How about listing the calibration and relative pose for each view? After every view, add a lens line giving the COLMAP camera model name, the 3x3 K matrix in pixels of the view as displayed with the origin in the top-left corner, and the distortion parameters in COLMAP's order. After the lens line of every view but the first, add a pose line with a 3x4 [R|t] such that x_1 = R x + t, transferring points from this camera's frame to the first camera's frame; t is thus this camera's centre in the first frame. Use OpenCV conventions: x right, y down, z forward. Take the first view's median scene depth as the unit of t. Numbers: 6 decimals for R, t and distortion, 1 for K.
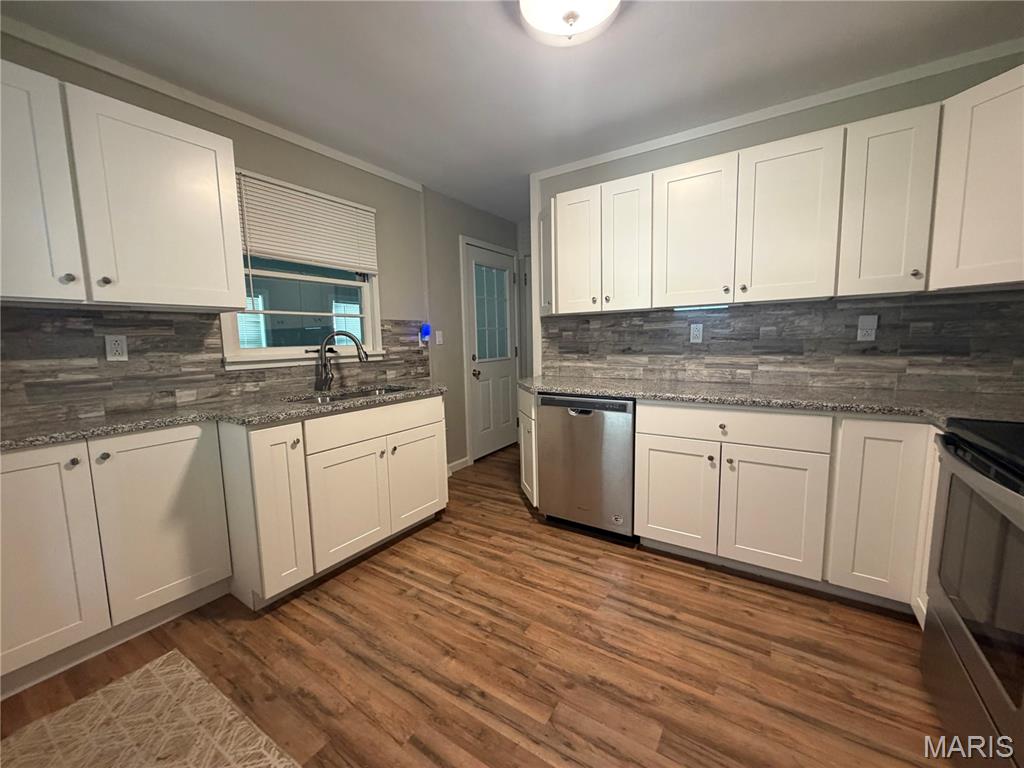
lens RADIAL K [[407.1, 0, 509.4], [0, 407.1, 385.5], [0, 0, 1]] dist [0.001727, -0.001116]
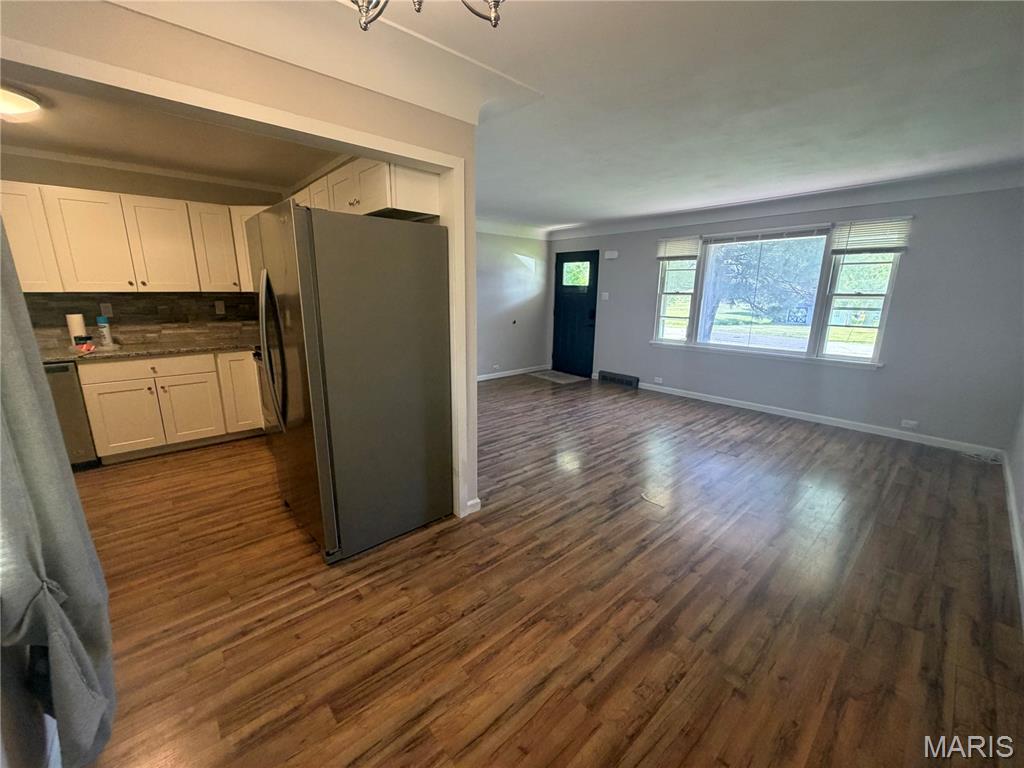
lens RADIAL K [[407.1, 0, 510.9], [0, 407.1, 382.4], [0, 0, 1]] dist [0.001727, -0.001116]
pose [[0.253965, -0.189945, 0.948379, -0.576322], [0.095022, 0.980684, 0.170970, 0.007174], [-0.962534, 0.046696, 0.267108, -0.710511]]
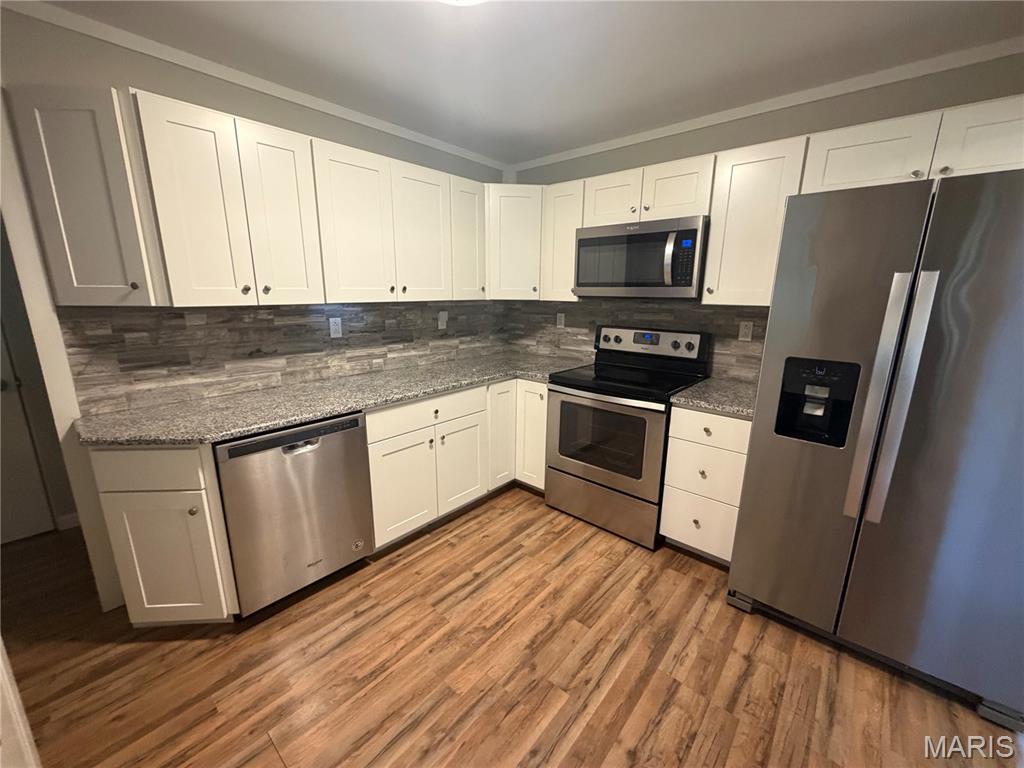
lens RADIAL K [[407.1, 0, 511.2], [0, 407.1, 387.0], [0, 0, 1]] dist [0.001727, -0.001116]
pose [[0.138935, -0.206048, 0.968629, -0.458895], [0.105694, 0.975613, 0.192374, -0.139371], [-0.984645, 0.075650, 0.157325, 0.477888]]
